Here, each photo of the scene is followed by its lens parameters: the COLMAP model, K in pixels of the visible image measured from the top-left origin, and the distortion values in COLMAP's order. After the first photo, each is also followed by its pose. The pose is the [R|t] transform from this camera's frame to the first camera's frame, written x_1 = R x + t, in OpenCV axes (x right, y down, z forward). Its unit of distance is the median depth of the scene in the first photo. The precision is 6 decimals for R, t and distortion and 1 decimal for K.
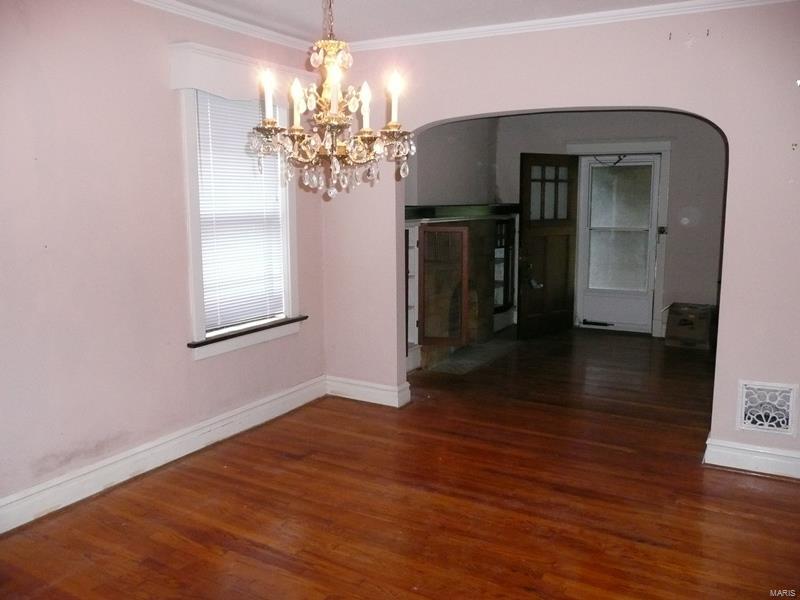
lens RADIAL K [[665.9, 0, 400.0], [0, 665.9, 300.0], [0, 0, 1]] dist [-0.007599, -0.004850]
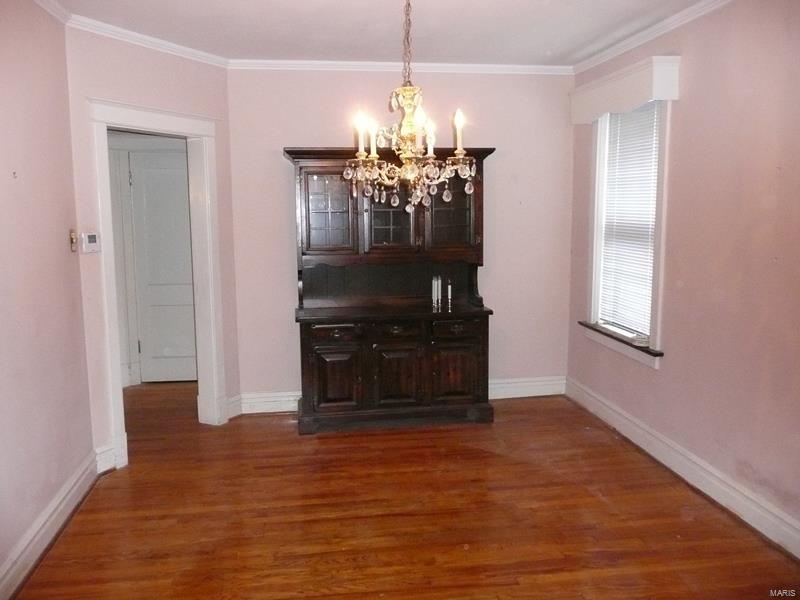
lens RADIAL K [[665.9, 0, 400.0], [0, 665.9, 300.0], [0, 0, 1]] dist [-0.007599, -0.004850]
pose [[-0.781052, 0.097093, -0.616872, 0.202265], [-0.087726, 0.960983, 0.262329, -0.093376], [0.618274, 0.259008, -0.742059, 0.575081]]
